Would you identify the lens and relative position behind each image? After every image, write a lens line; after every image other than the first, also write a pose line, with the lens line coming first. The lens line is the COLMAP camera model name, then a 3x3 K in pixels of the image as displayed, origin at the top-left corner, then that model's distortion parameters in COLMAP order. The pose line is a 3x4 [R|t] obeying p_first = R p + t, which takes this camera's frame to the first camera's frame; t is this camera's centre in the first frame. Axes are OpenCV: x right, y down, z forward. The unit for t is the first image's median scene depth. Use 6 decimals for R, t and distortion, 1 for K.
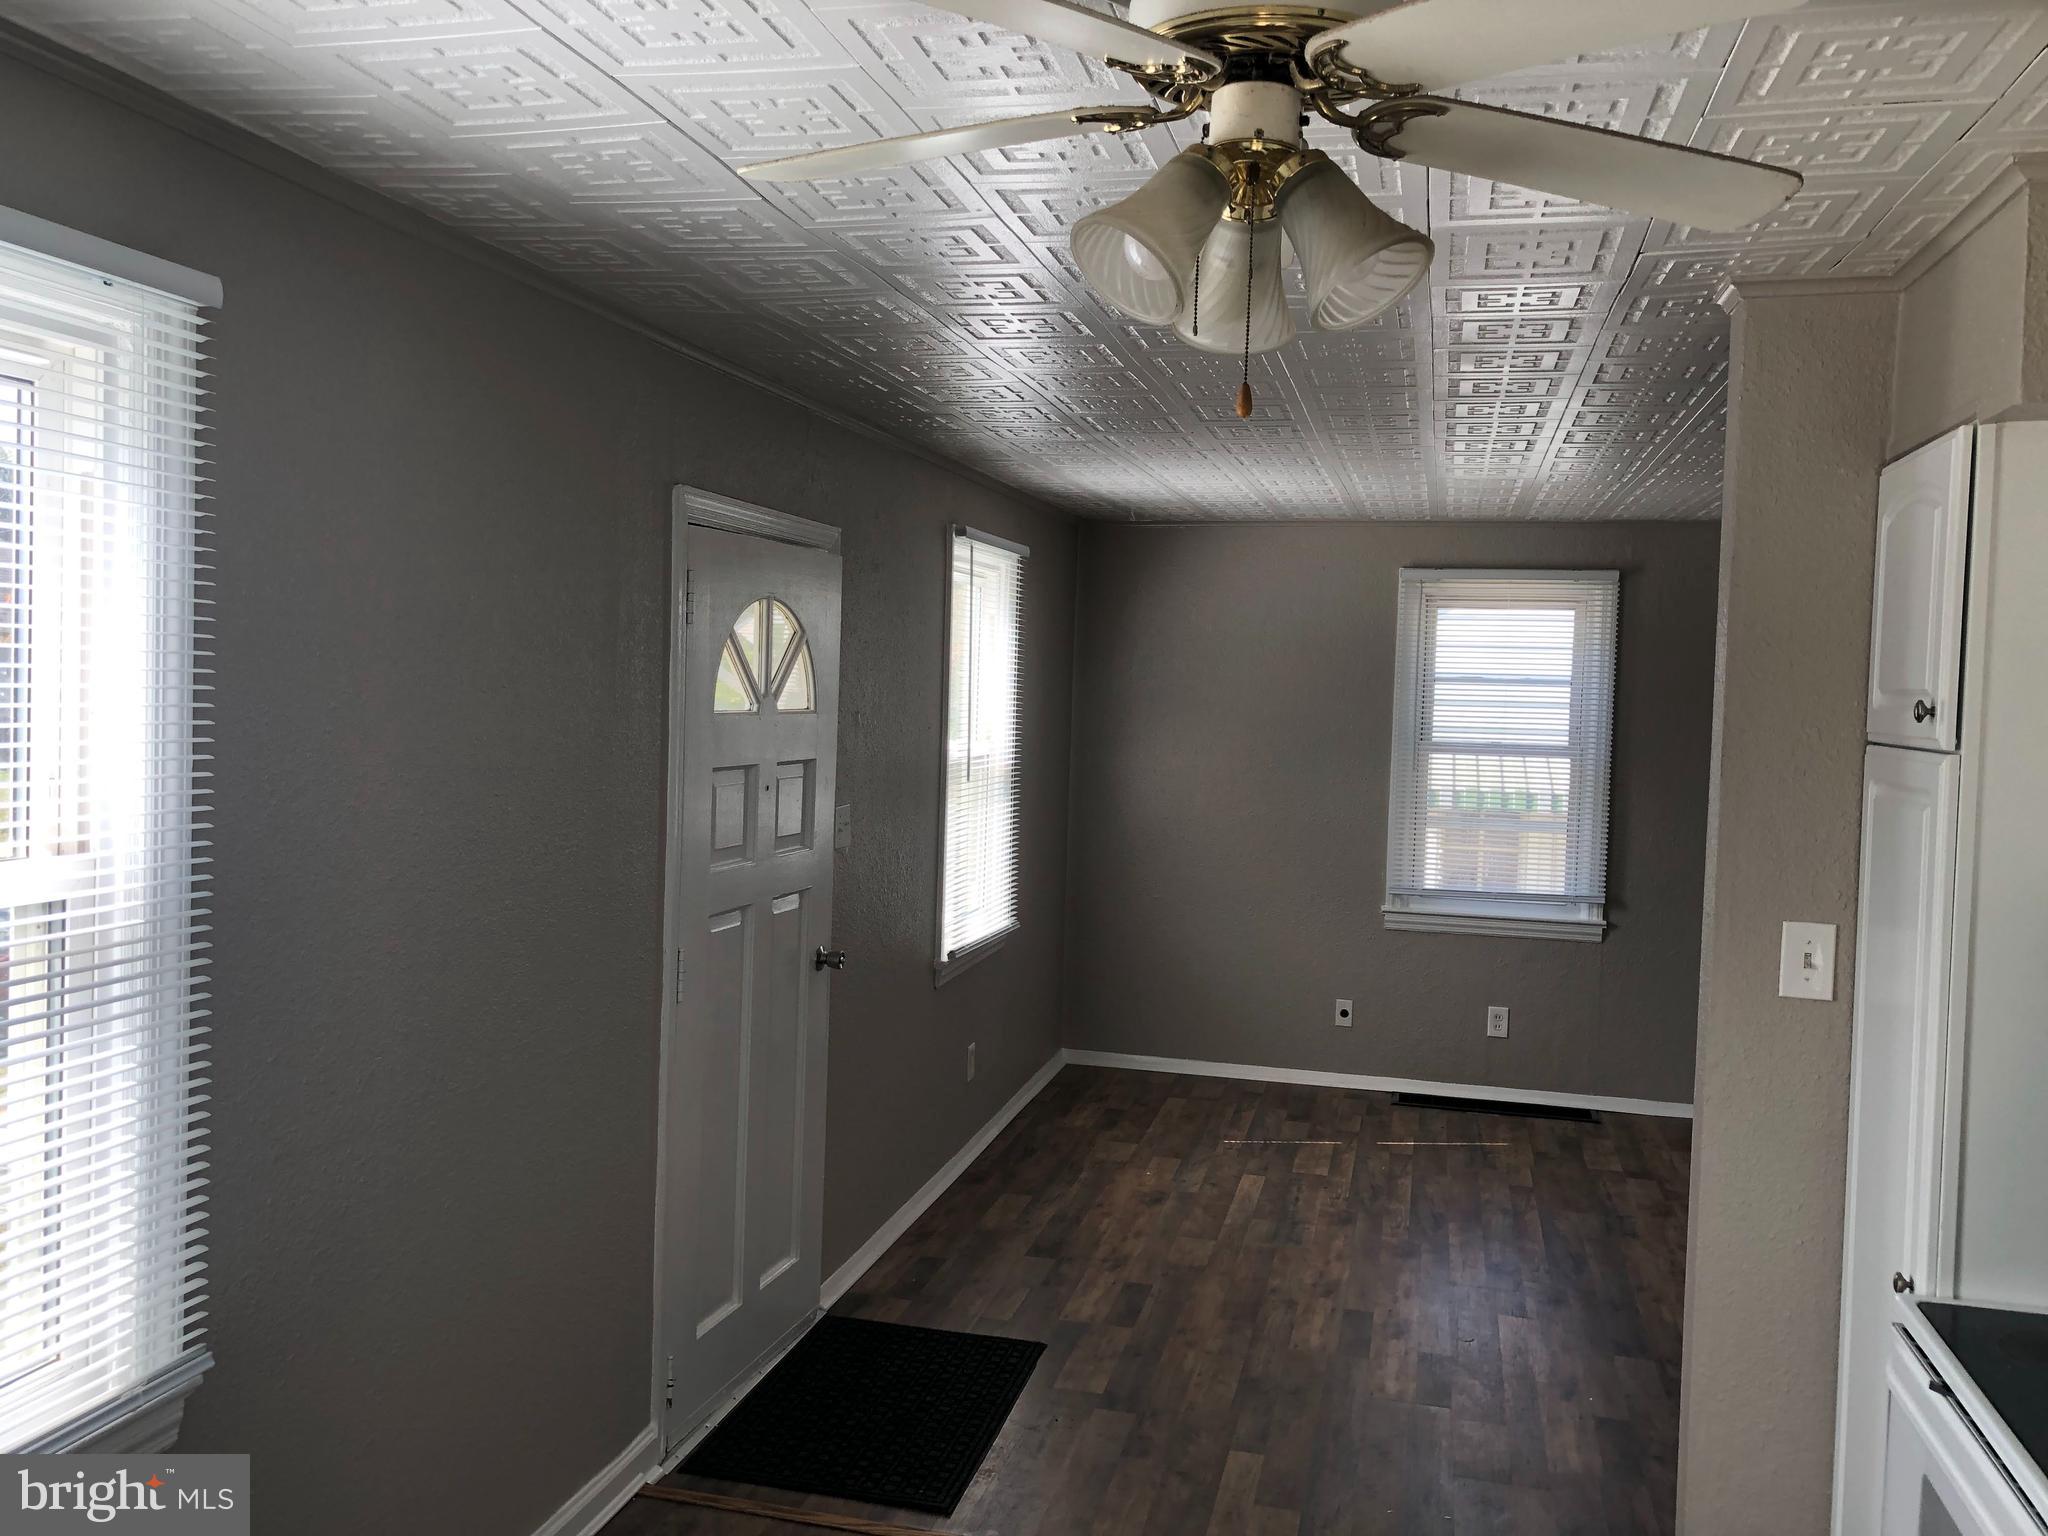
lens RADIAL K [[1661.6, 0, 1020.2], [0, 1661.6, 752.4], [0, 0, 1]] dist [0.115665, -0.294781]
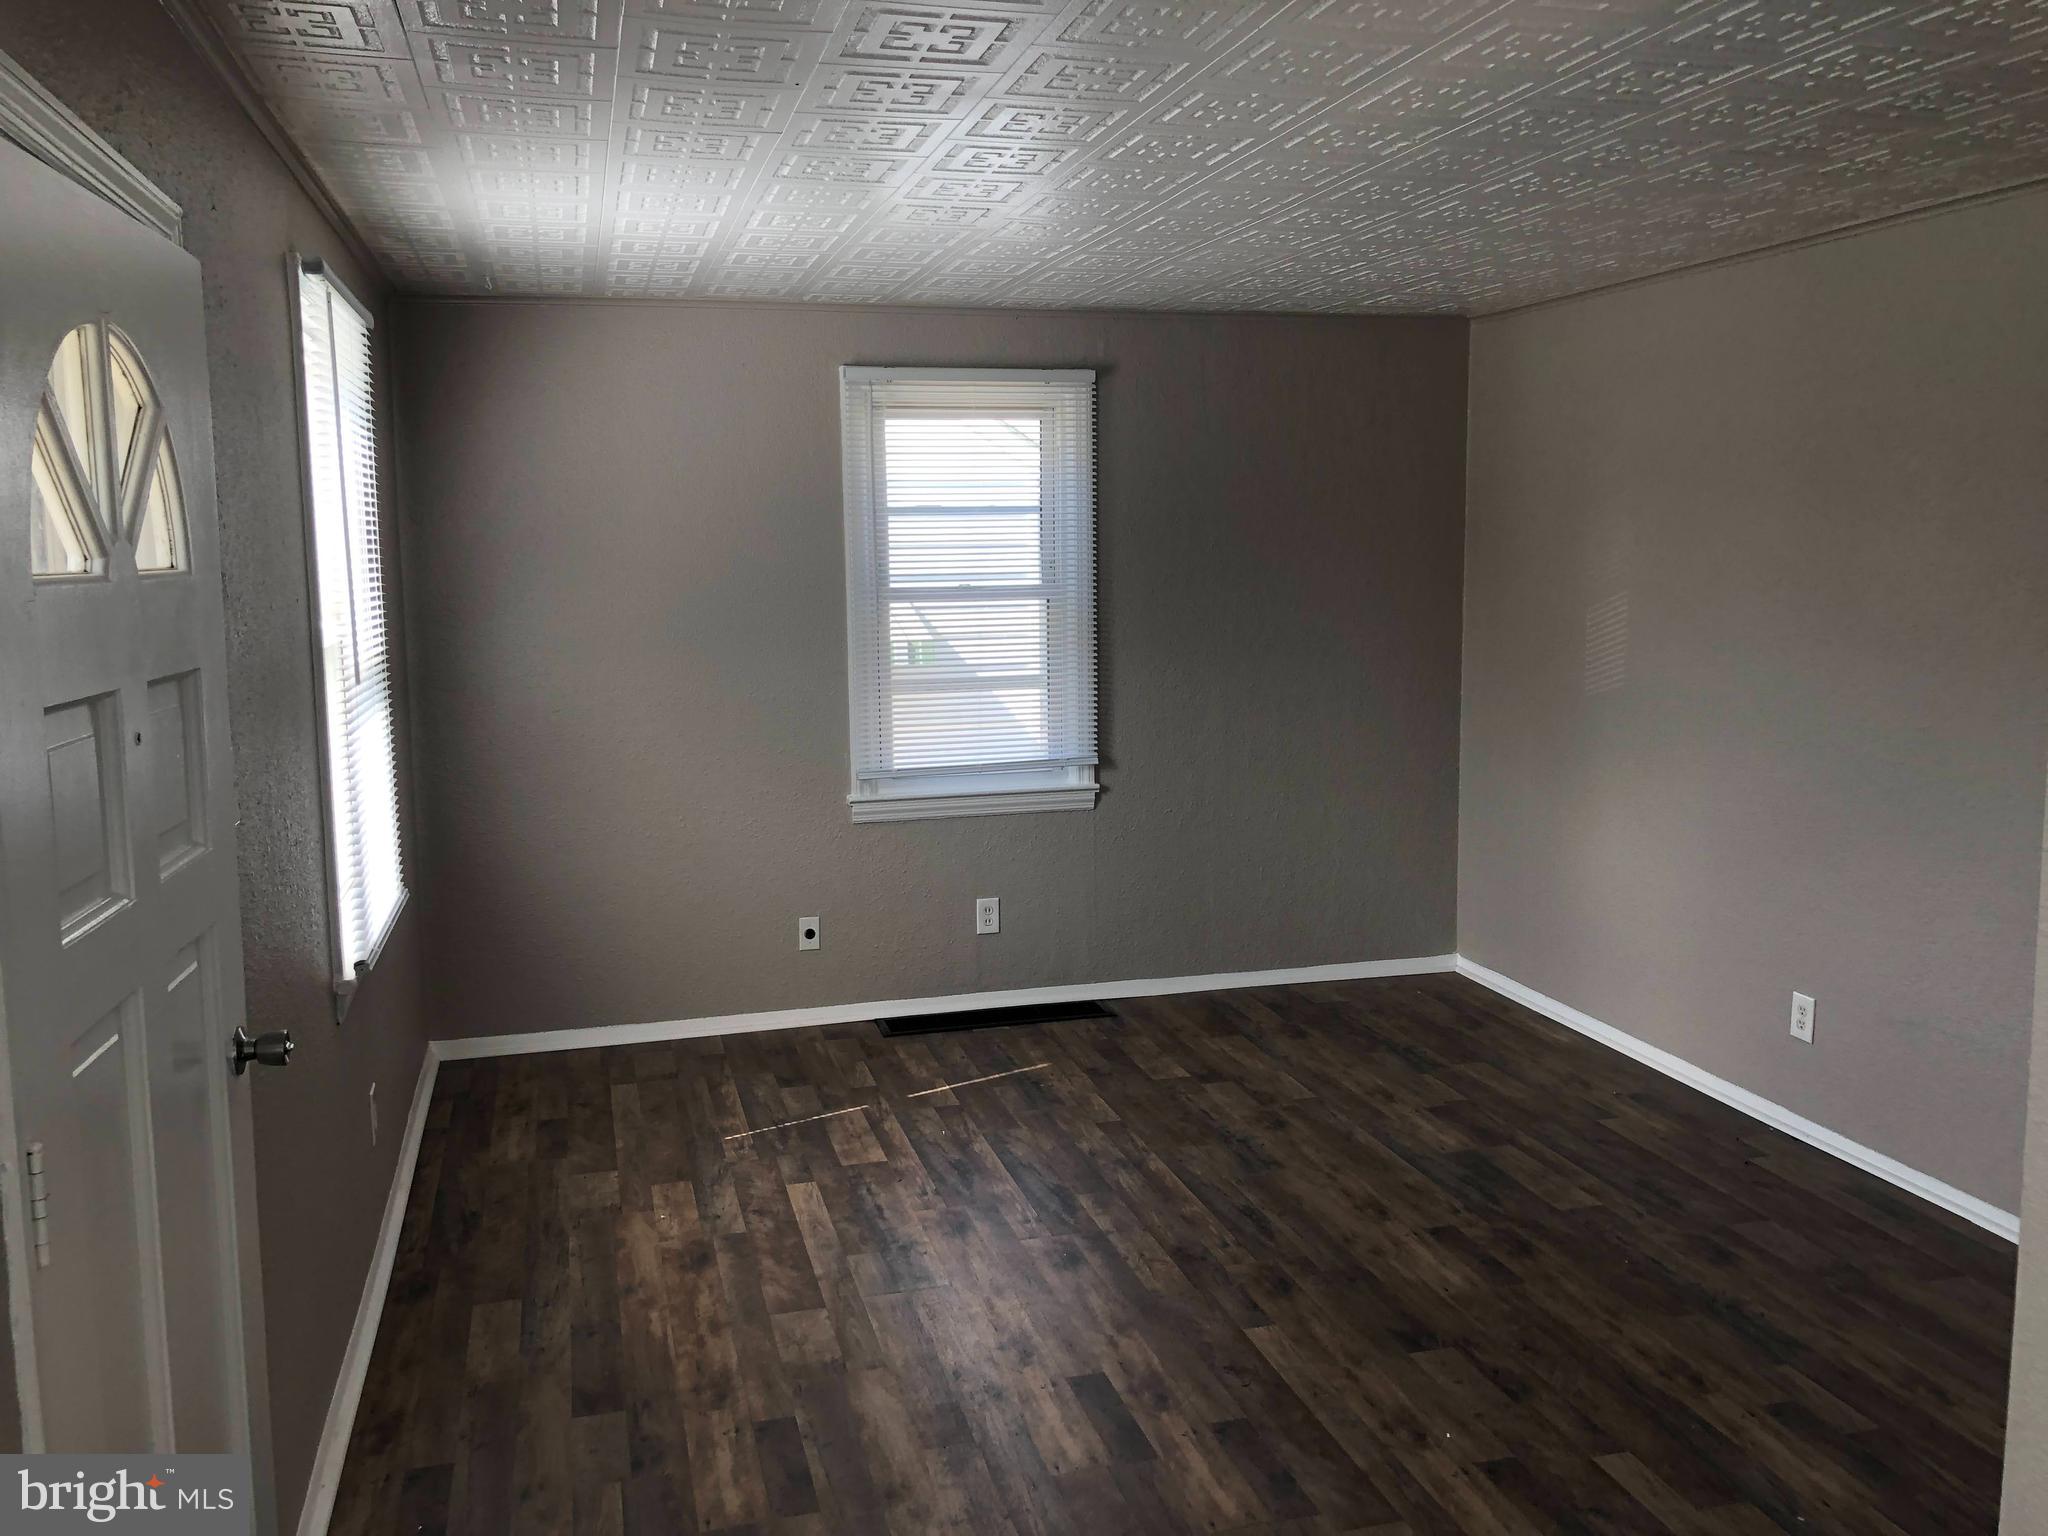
lens RADIAL K [[1661.6, 0, 1020.2], [0, 1661.6, 752.4], [0, 0, 1]] dist [0.115665, -0.294781]
pose [[0.871334, -0.100847, 0.480216, -0.110307], [0.058988, 0.993083, 0.101519, -0.005897], [-0.487132, -0.060130, 0.871256, 0.314701]]
